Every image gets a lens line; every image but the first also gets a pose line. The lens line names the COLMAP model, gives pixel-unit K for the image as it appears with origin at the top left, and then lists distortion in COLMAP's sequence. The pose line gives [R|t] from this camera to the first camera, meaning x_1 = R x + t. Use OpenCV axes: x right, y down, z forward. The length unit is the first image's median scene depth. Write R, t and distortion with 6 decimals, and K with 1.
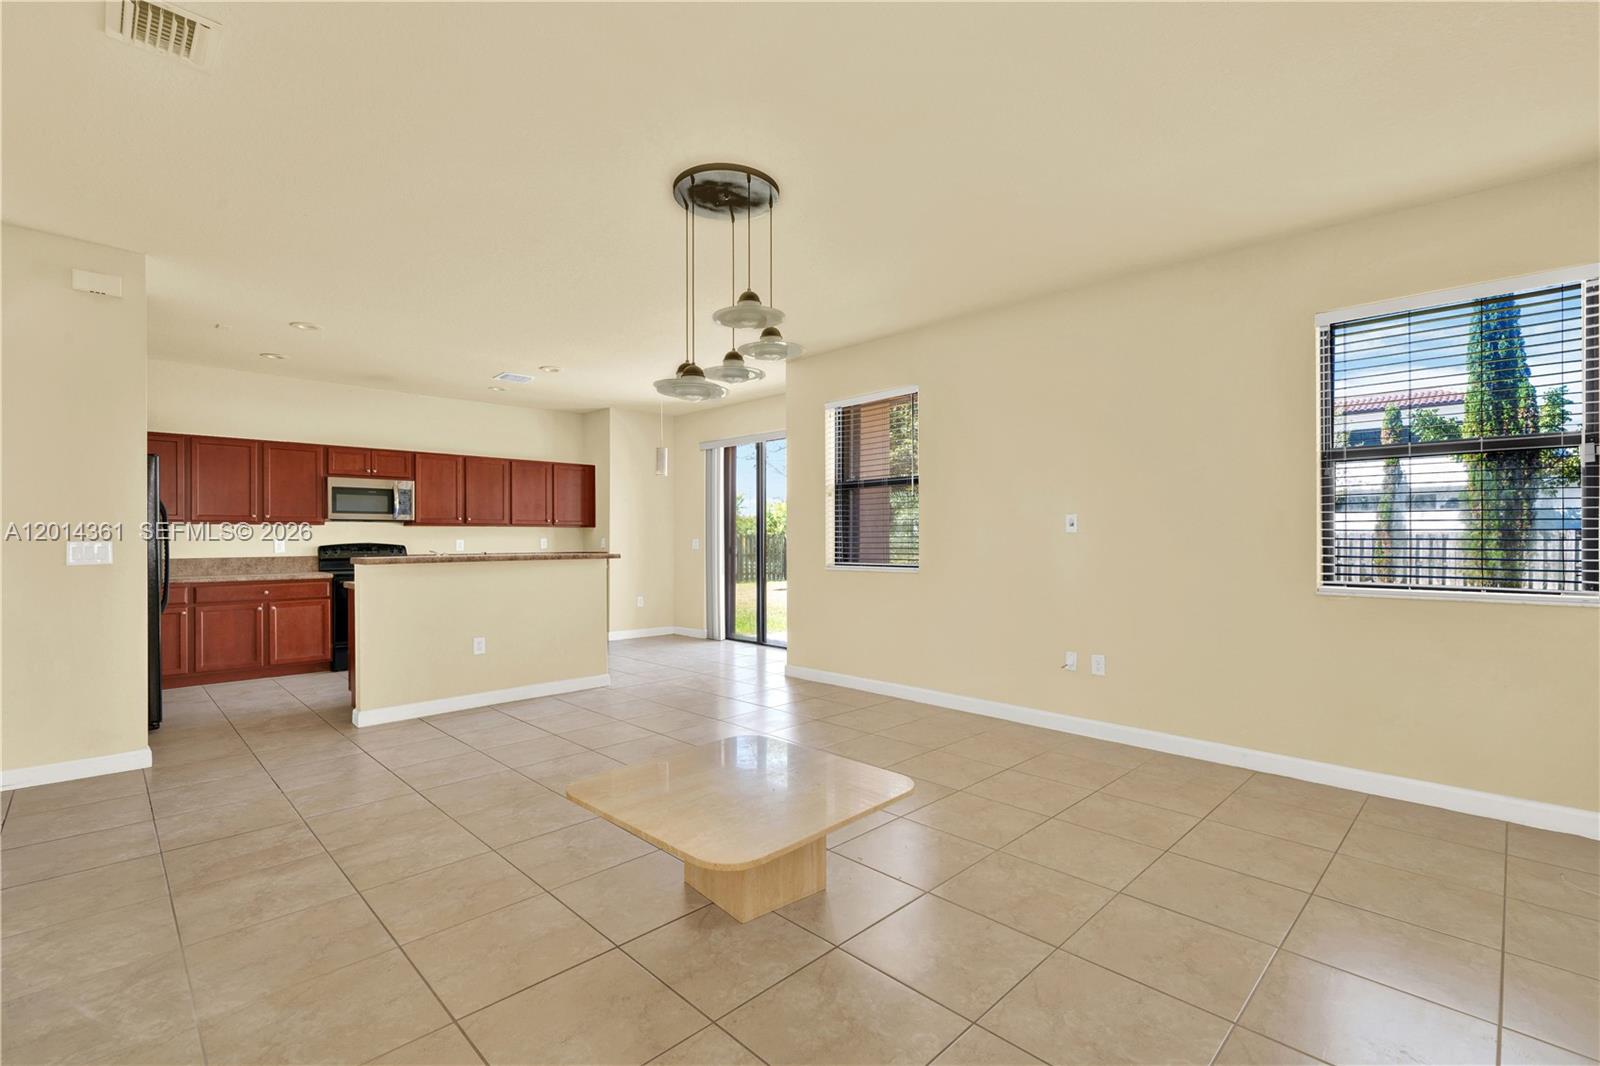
lens RADIAL K [[729.9, 0, 789.1], [0, 729.9, 533.9], [0, 0, 1]] dist [-0.000528, 0.002385]
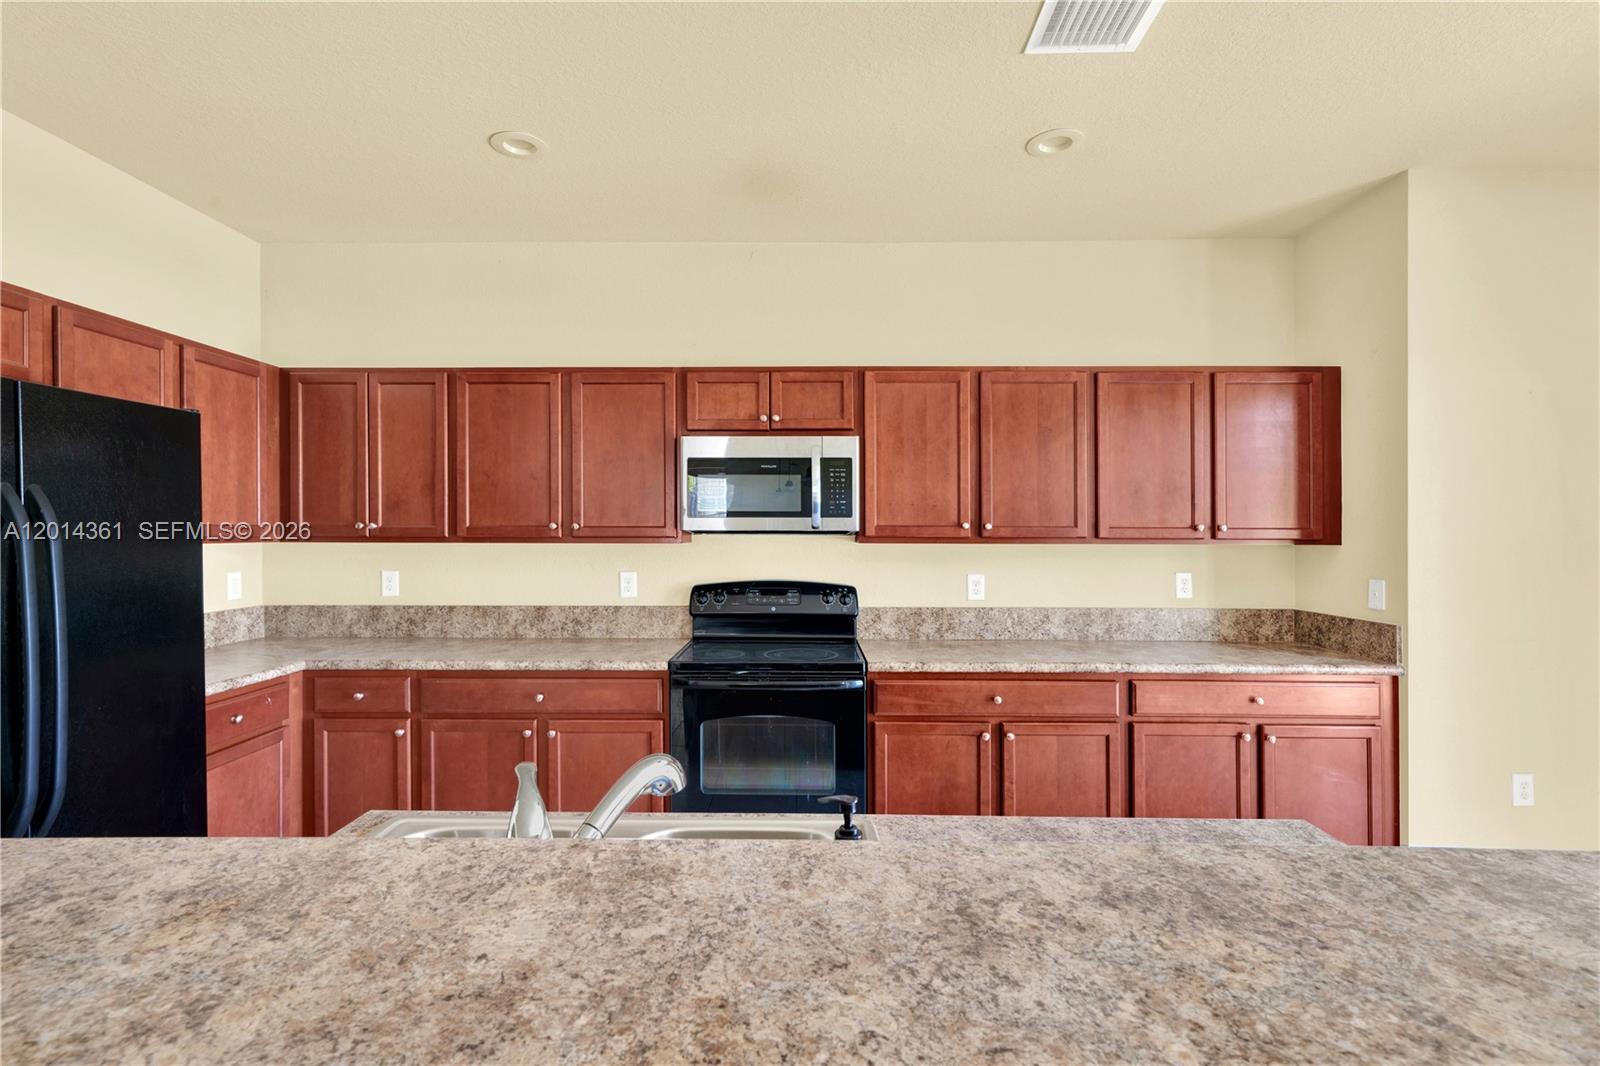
lens RADIAL K [[729.9, 0, 807.9], [0, 729.9, 532.0], [0, 0, 1]] dist [-0.000528, 0.002385]
pose [[0.722682, 0.002801, -0.691175, -0.256554], [0.000084, 0.999991, 0.004140, -0.020446], [0.691181, -0.003049, 0.722675, 0.703434]]
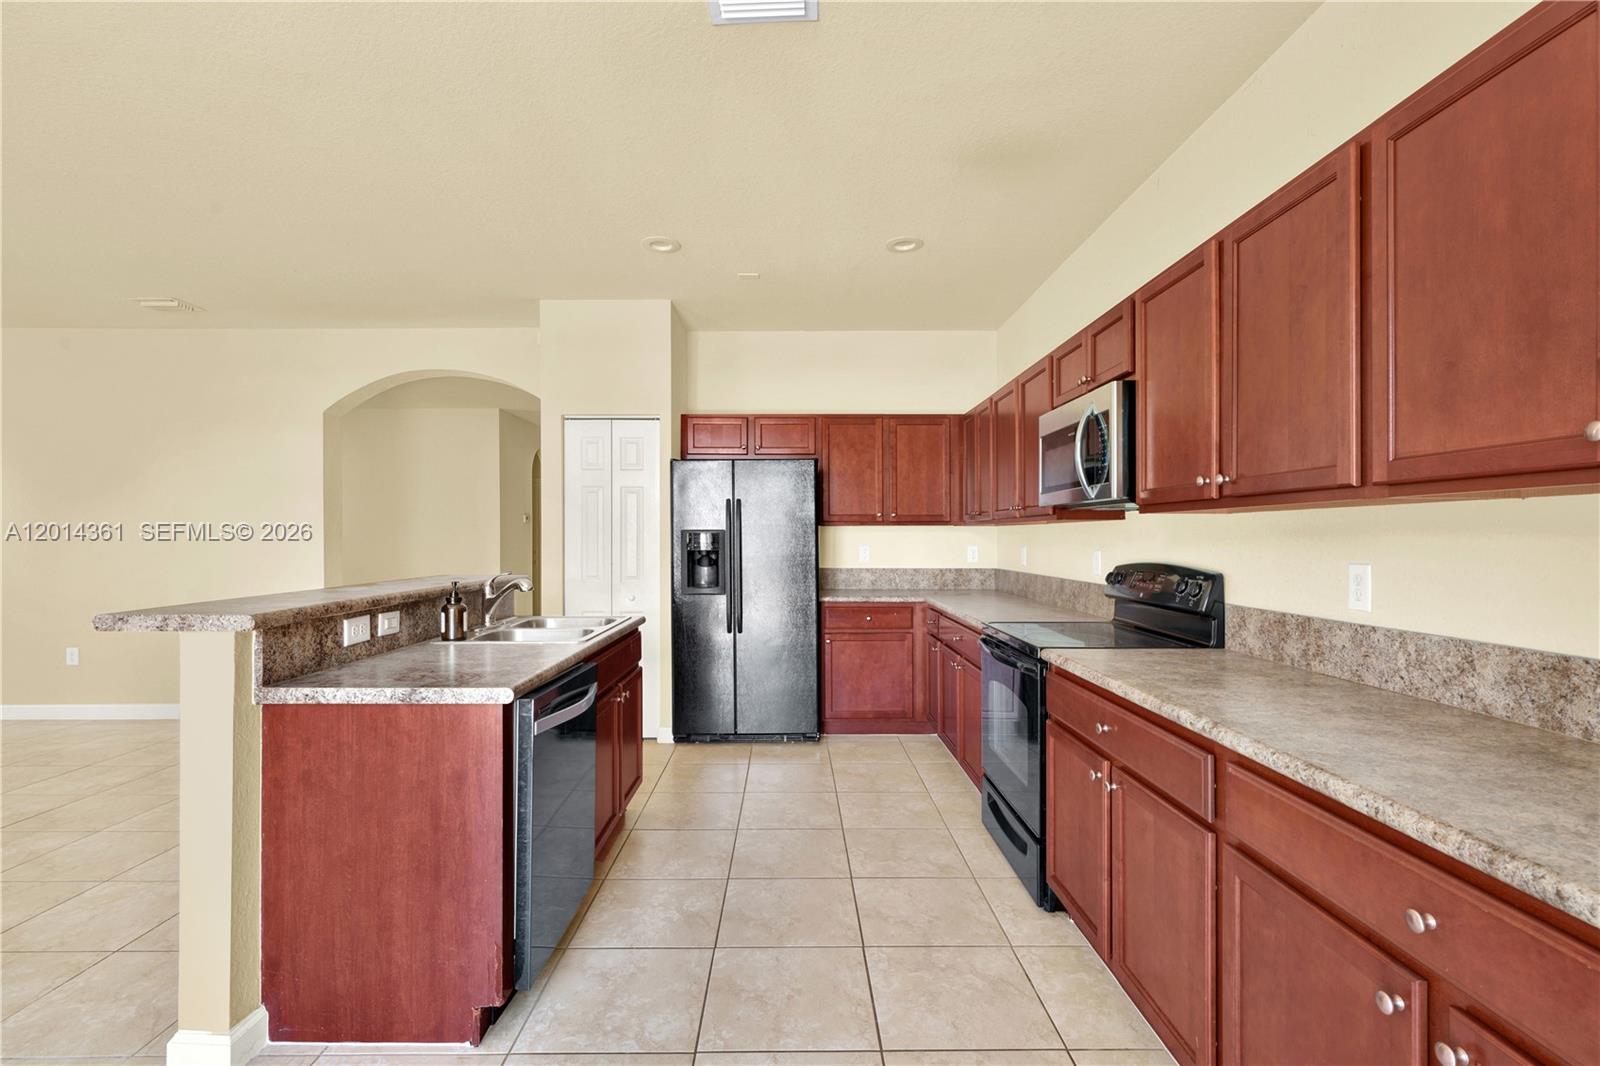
lens RADIAL K [[729.9, 0, 788.1], [0, 729.9, 536.4], [0, 0, 1]] dist [-0.000528, 0.002385]
pose [[-0.681924, 0.002321, -0.731419, -0.173334], [0.006271, 0.999977, -0.002674, -0.001198], [0.731396, -0.006410, -0.681923, 1.154487]]
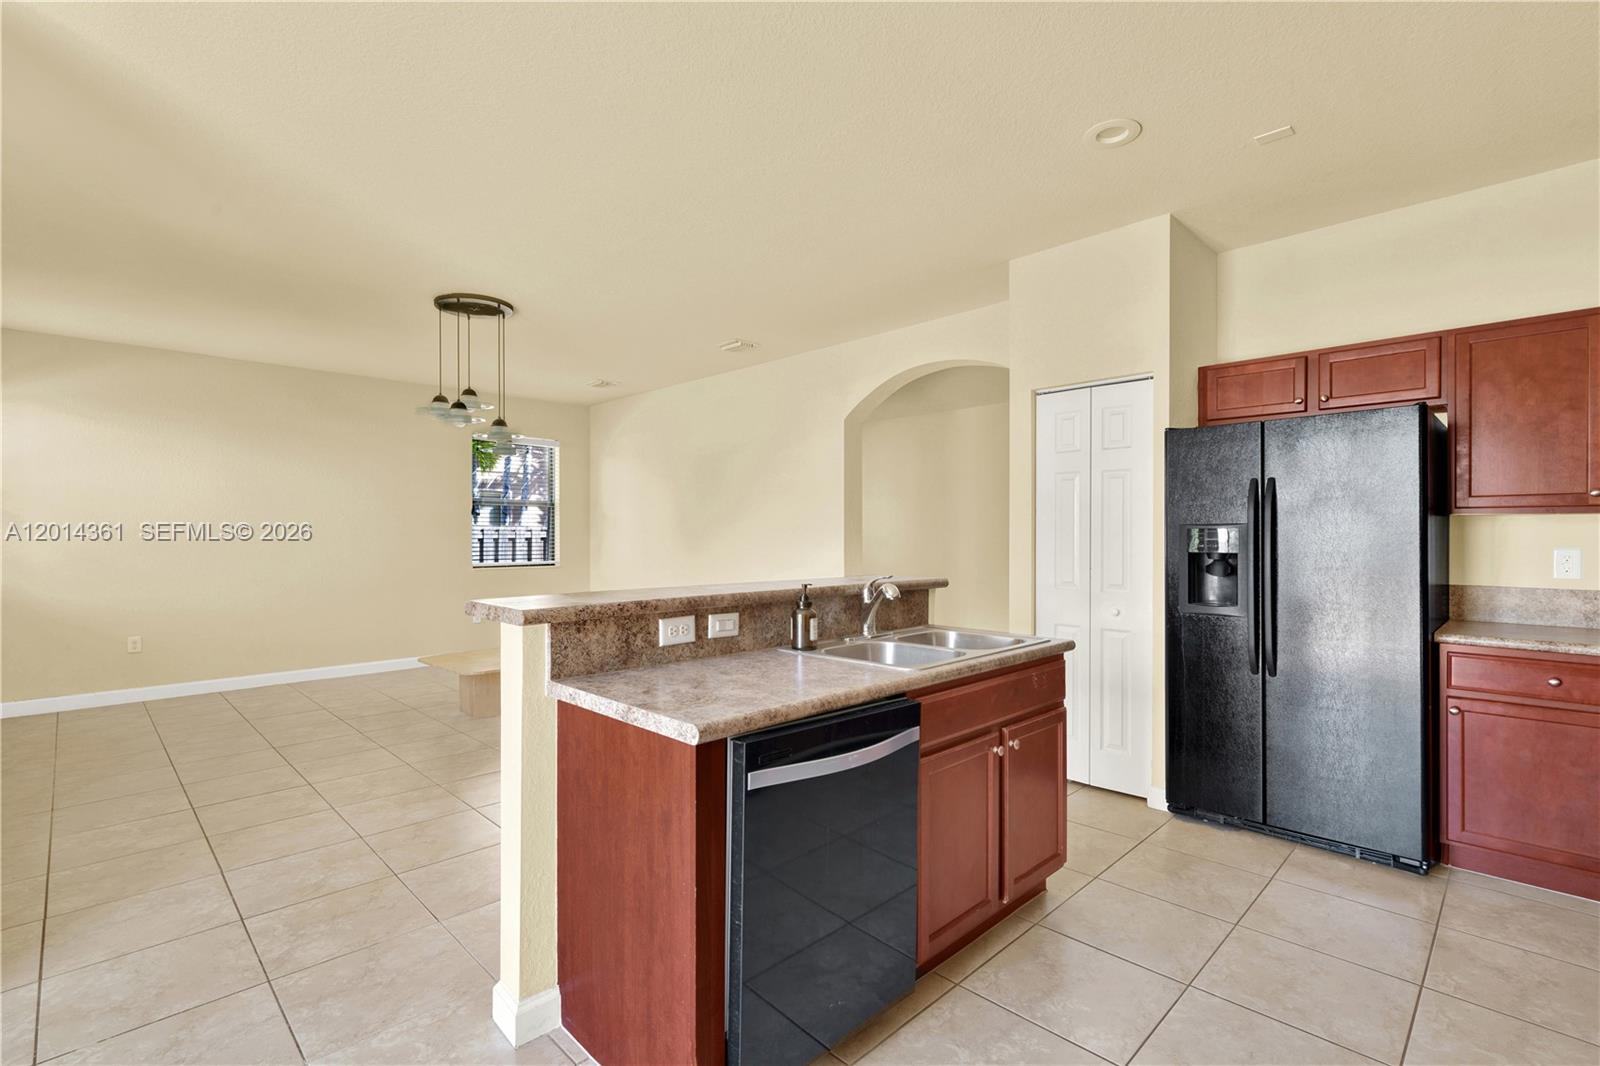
lens RADIAL K [[729.9, 0, 799.6], [0, 729.9, 537.7], [0, 0, 1]] dist [-0.000528, 0.002385]
pose [[-0.999586, 0.003606, -0.028537, -0.311610], [0.003629, 0.999993, -0.000774, -0.001263], [0.028534, -0.000877, -0.999592, 1.112984]]
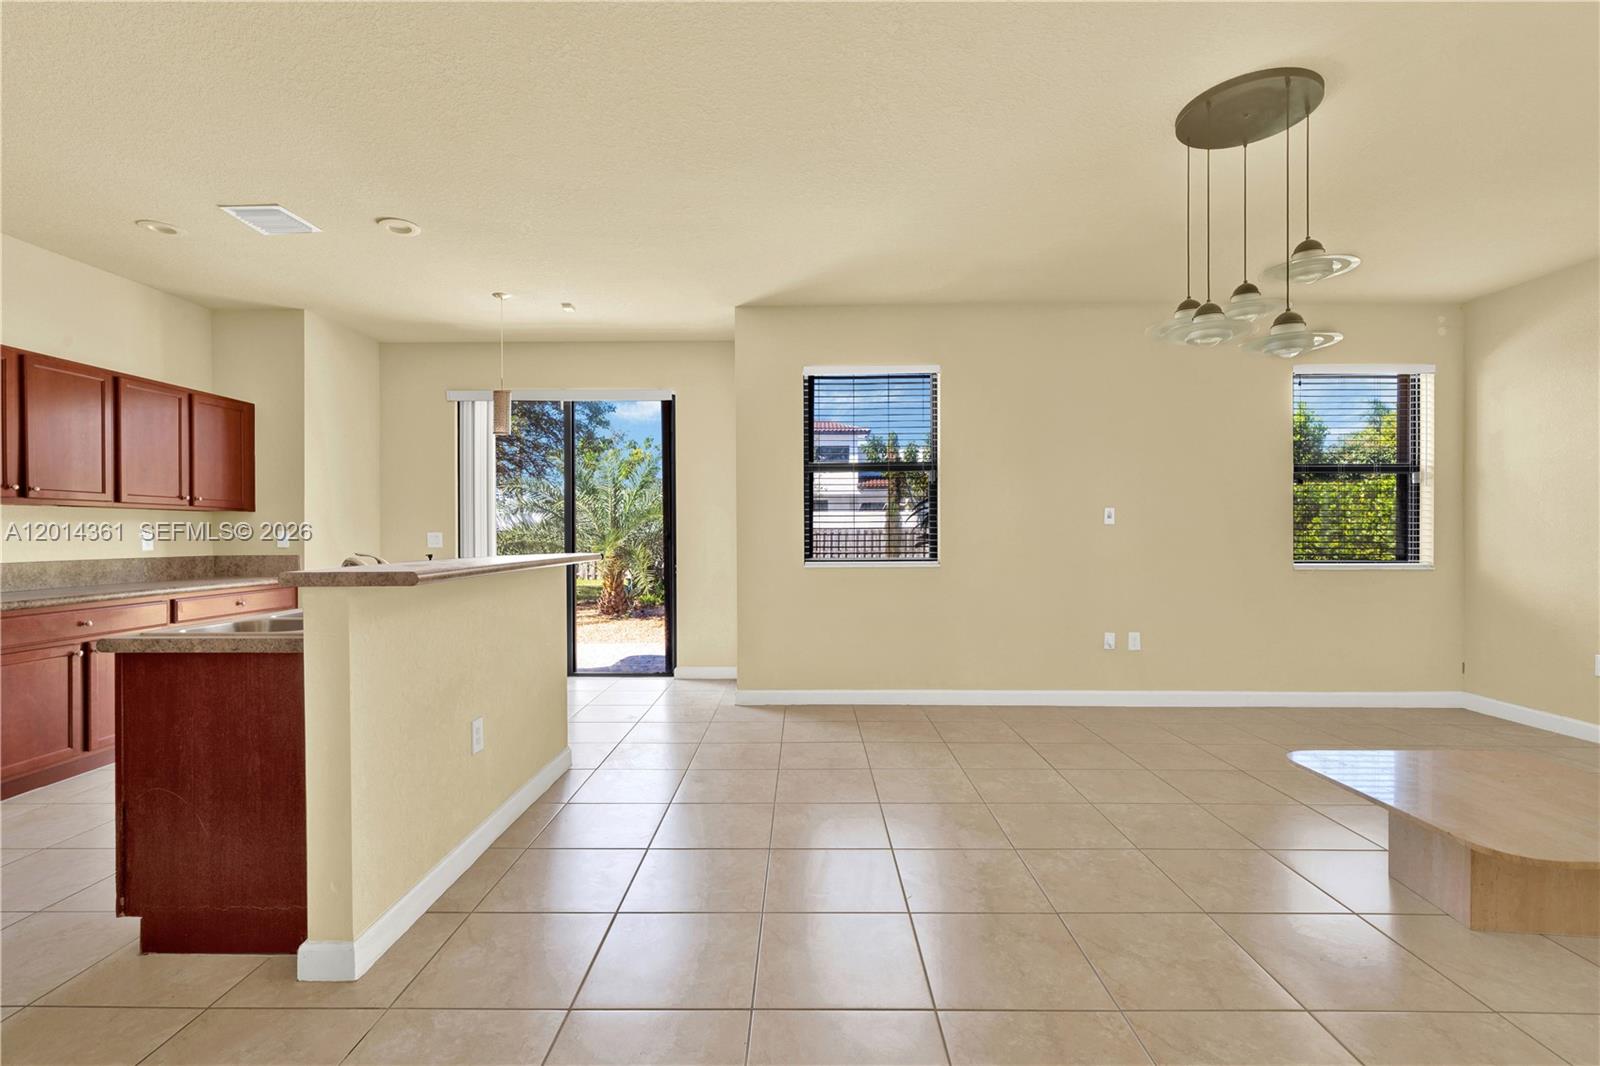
lens RADIAL K [[729.9, 0, 794.5], [0, 729.9, 528.8], [0, 0, 1]] dist [-0.000528, 0.002385]
pose [[0.693723, 0.004512, 0.720228, -0.472268], [-0.002323, 0.999989, -0.004027, 0.006546], [-0.720238, 0.001120, 0.693726, 0.364558]]
